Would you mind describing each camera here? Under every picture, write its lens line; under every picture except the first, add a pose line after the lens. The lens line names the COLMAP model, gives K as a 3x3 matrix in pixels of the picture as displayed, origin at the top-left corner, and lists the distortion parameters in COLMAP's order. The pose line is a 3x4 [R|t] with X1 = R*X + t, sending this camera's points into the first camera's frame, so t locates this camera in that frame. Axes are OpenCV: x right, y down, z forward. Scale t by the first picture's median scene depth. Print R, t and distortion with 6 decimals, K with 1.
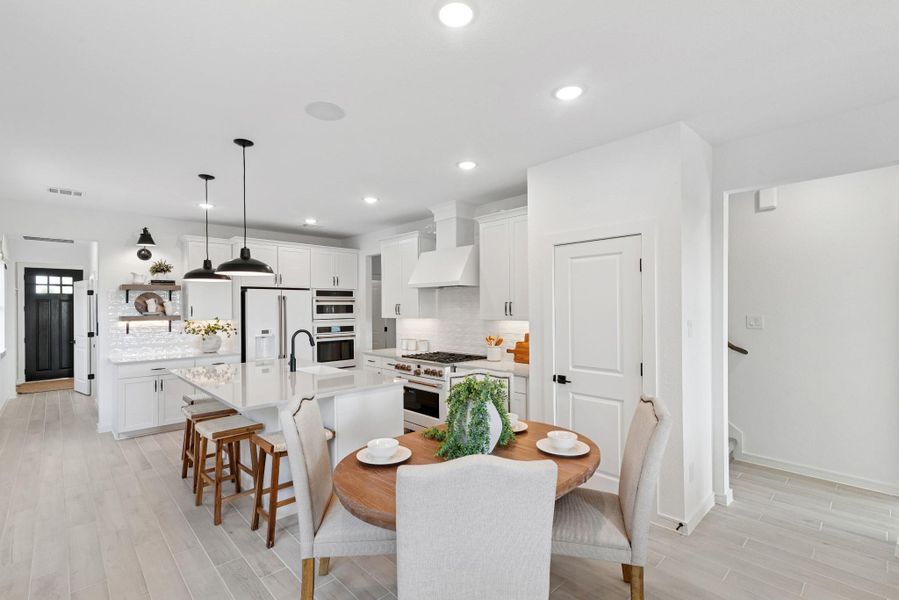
lens RADIAL K [[422.7, 0, 449.1], [0, 422.7, 301.2], [0, 0, 1]] dist [0.000428, 0.000011]
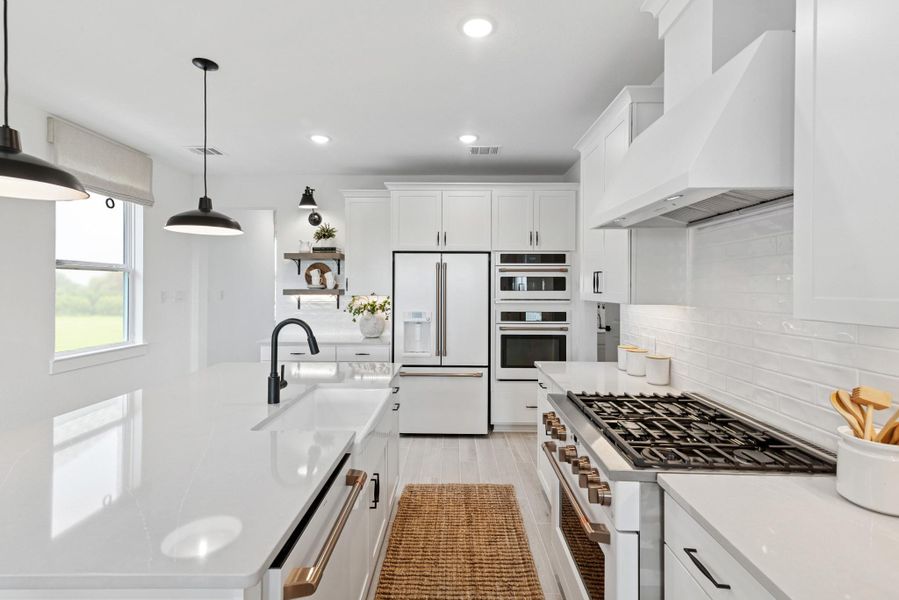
lens RADIAL K [[422.7, 0, 444.9], [0, 422.7, 291.0], [0, 0, 1]] dist [0.000428, 0.000011]
pose [[0.723212, 0.015443, -0.690453, 0.070647], [0.000054, 0.999749, 0.022417, 0.017156], [0.690626, -0.016249, 0.723030, 0.517315]]
